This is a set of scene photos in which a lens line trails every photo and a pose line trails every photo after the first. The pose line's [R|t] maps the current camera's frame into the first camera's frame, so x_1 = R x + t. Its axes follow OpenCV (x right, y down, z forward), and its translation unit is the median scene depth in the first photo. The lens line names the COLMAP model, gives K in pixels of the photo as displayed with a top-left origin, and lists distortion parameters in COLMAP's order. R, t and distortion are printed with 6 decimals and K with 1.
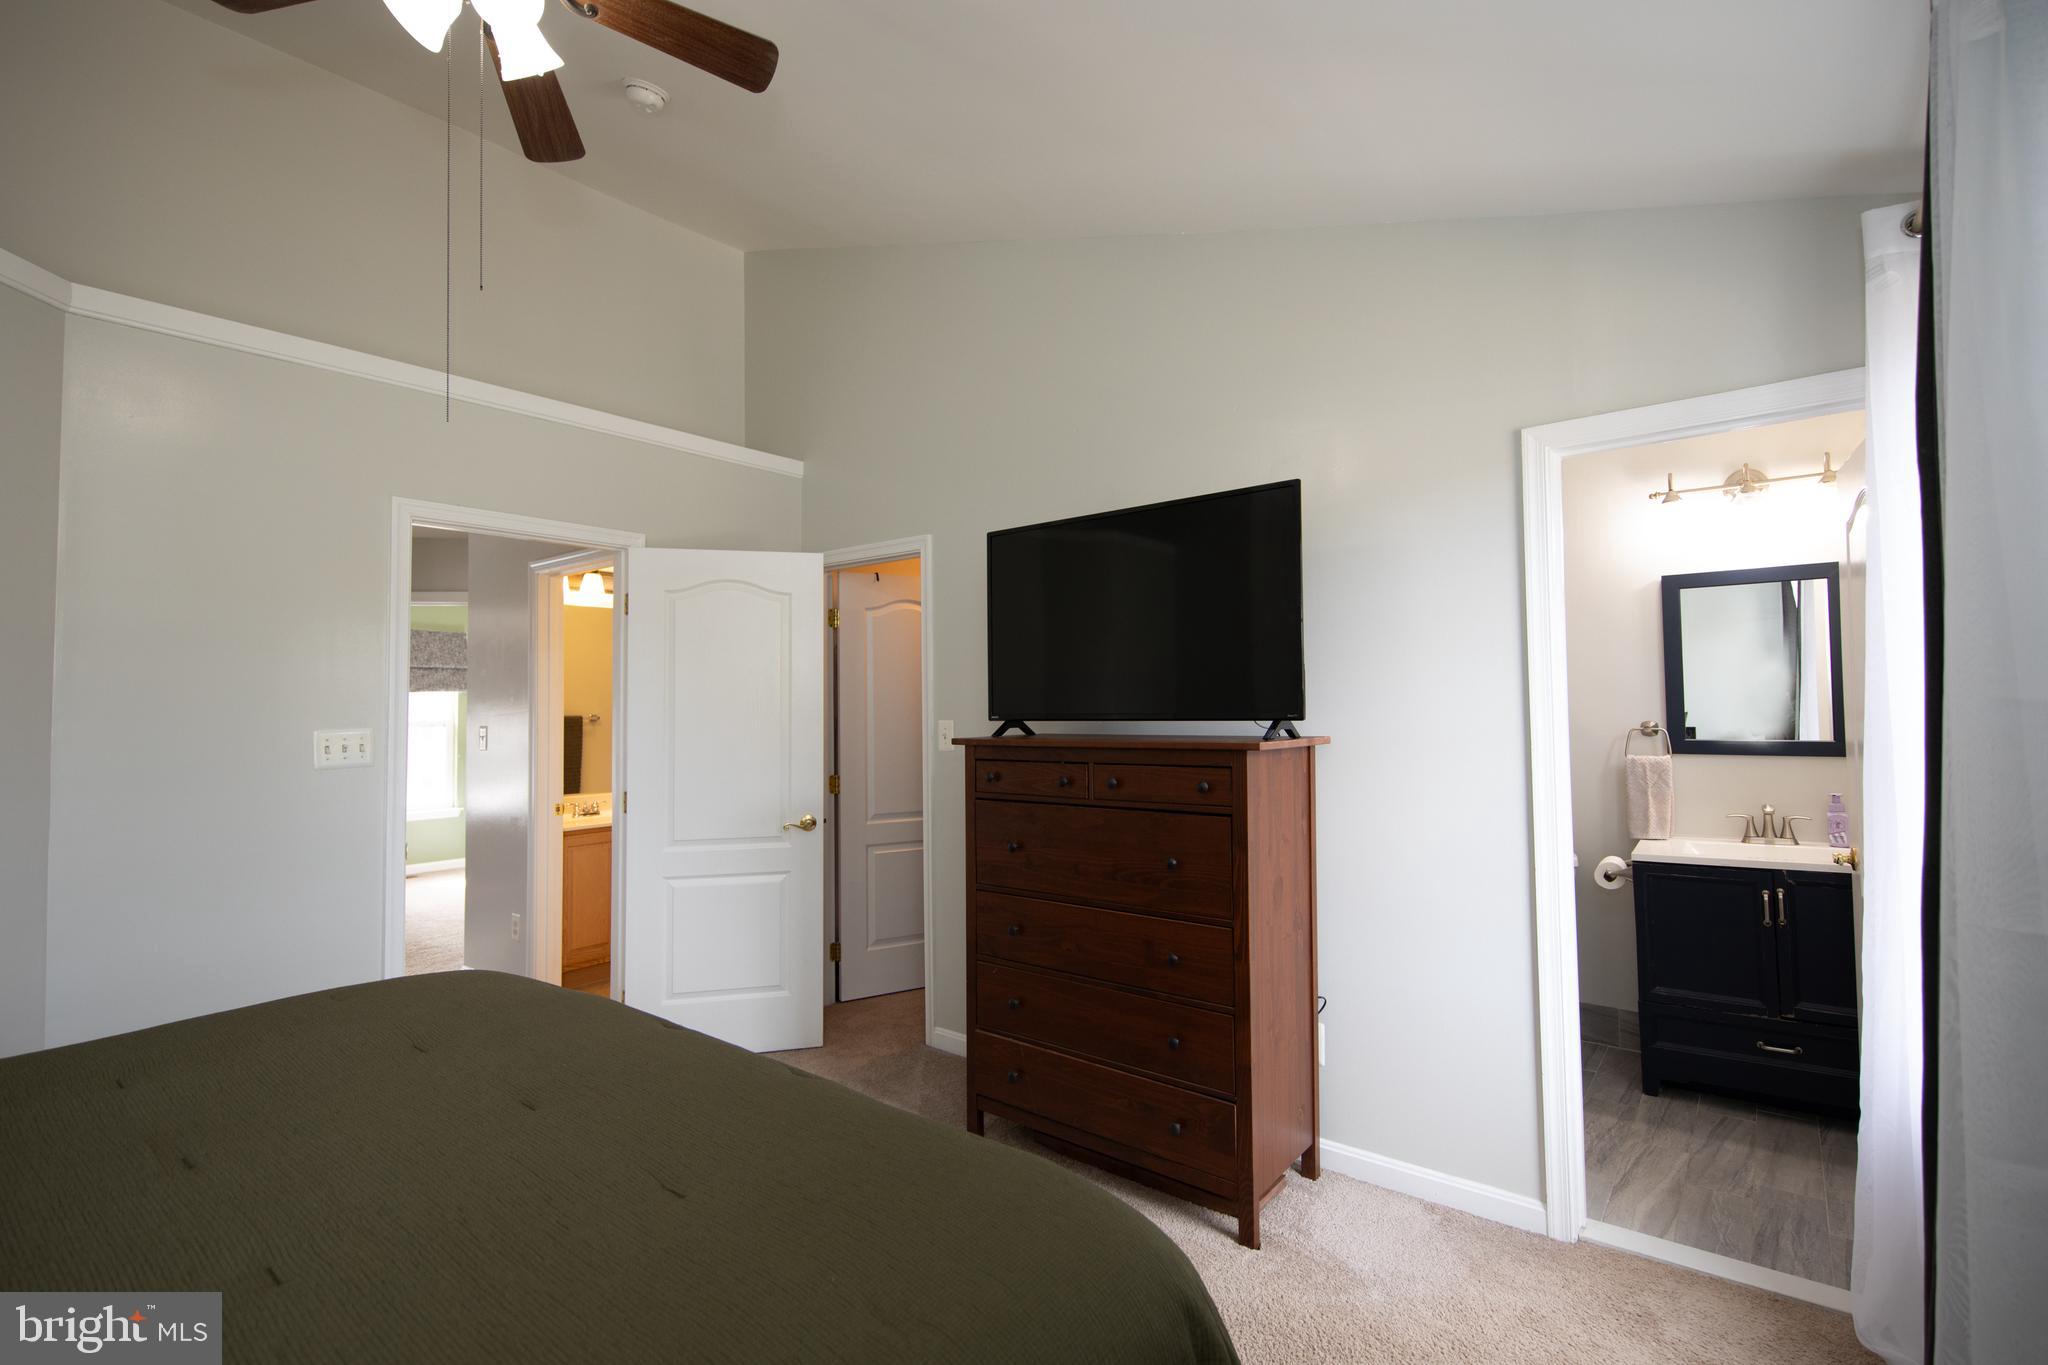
lens RADIAL K [[919.7, 0, 1030.8], [0, 919.7, 689.7], [0, 0, 1]] dist [-0.004105, -0.000264]
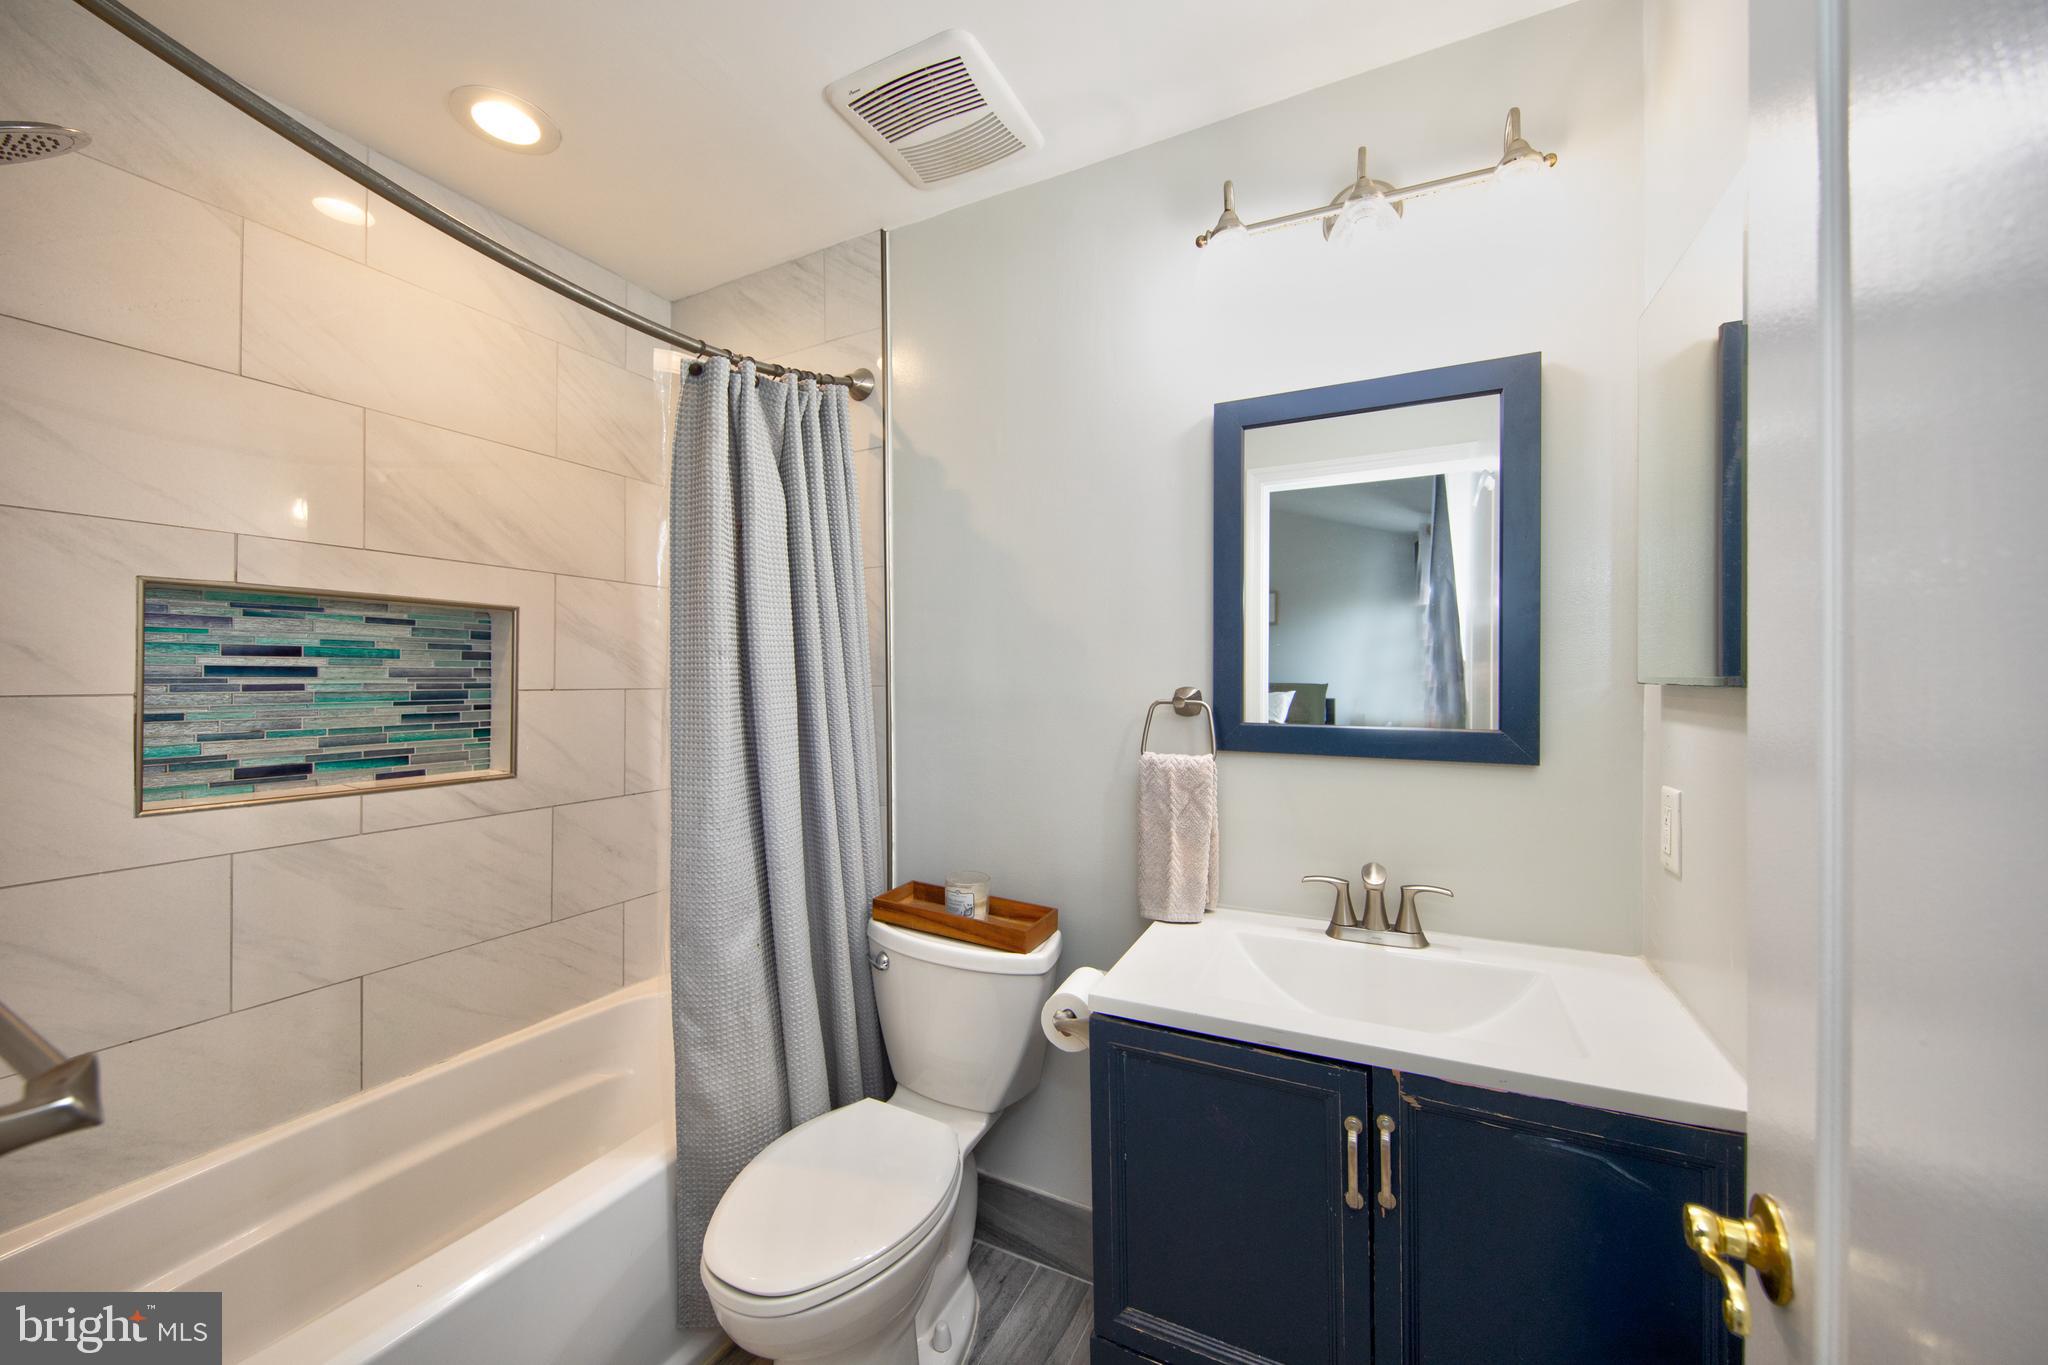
lens RADIAL K [[754.2, 0, 1022.0], [0, 754.2, 679.8], [0, 0, 1]] dist [0.003217, -0.001176]
pose [[0.977459, 0.022916, 0.209877, 0.504023], [-0.028624, 0.999297, 0.024197, 0.022451], [-0.209175, -0.029659, 0.977428, 0.613807]]
